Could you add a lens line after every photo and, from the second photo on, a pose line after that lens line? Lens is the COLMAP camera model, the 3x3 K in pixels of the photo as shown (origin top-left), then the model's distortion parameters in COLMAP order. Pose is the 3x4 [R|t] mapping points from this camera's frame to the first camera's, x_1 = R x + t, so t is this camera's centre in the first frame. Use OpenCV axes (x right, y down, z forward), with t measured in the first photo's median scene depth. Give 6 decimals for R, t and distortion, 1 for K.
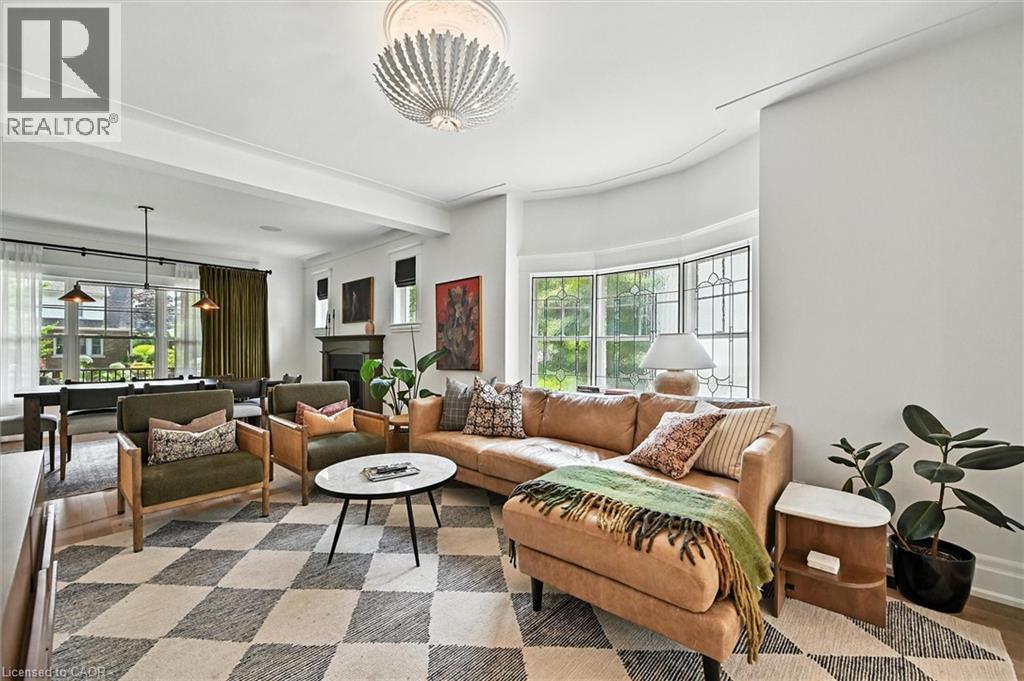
lens RADIAL K [[414.4, 0, 513.6], [0, 414.4, 351.8], [0, 0, 1]] dist [0.000551, 0.000033]
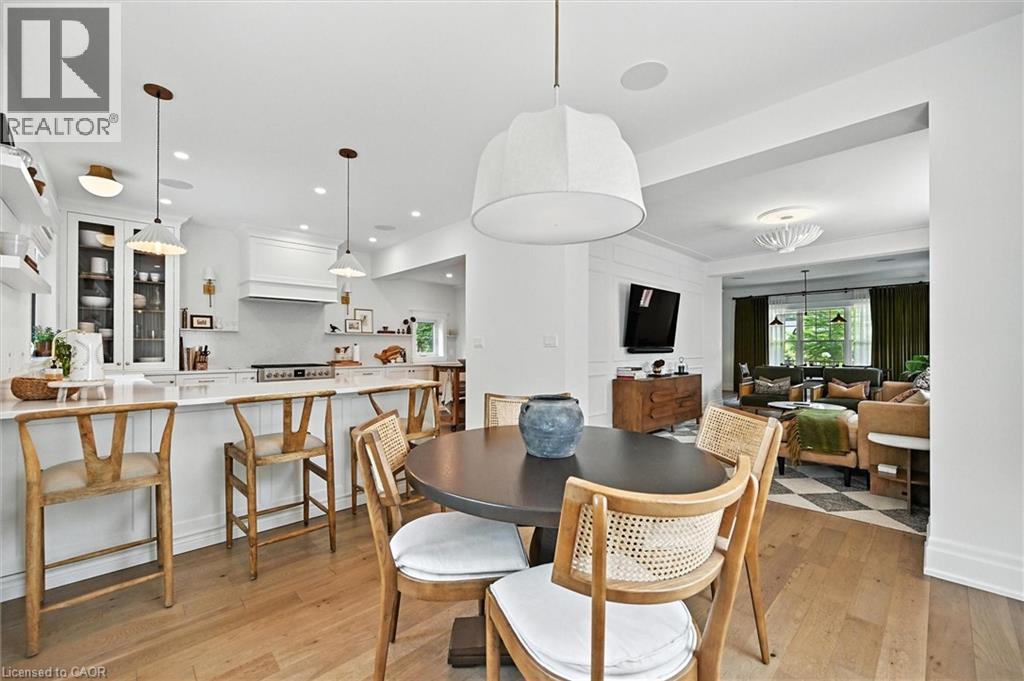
lens RADIAL K [[409.8, 0, 514.4], [0, 409.8, 331.4], [0, 0, 1]] dist [0.000199, 0.000156]
pose [[-0.060160, -0.042878, -0.997267, 1.087239], [-0.005193, 0.999077, -0.042643, 0.005587], [0.998175, 0.002614, -0.060327, -0.196569]]
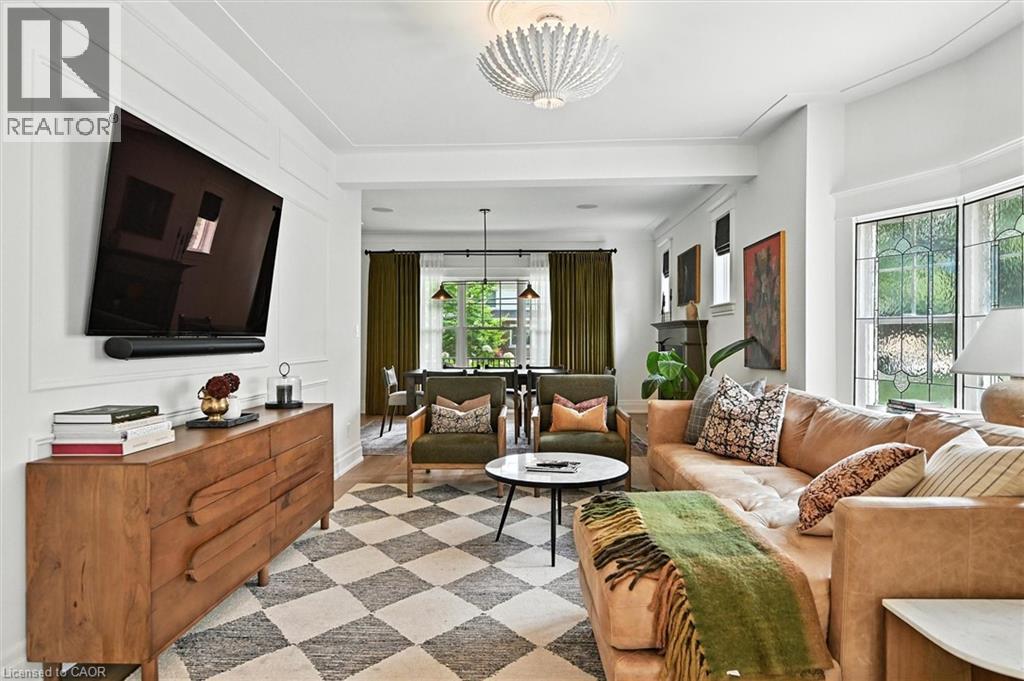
lens RADIAL K [[607.7, 0, 512.0], [0, 607.7, 340.5], [0, 0, 1]] dist [-0.001465, -0.000109]
pose [[0.652607, 0.000305, -0.757696, 0.401129], [-0.004012, 0.999987, -0.003053, 0.002401], [0.757686, 0.005032, 0.652600, 0.009522]]
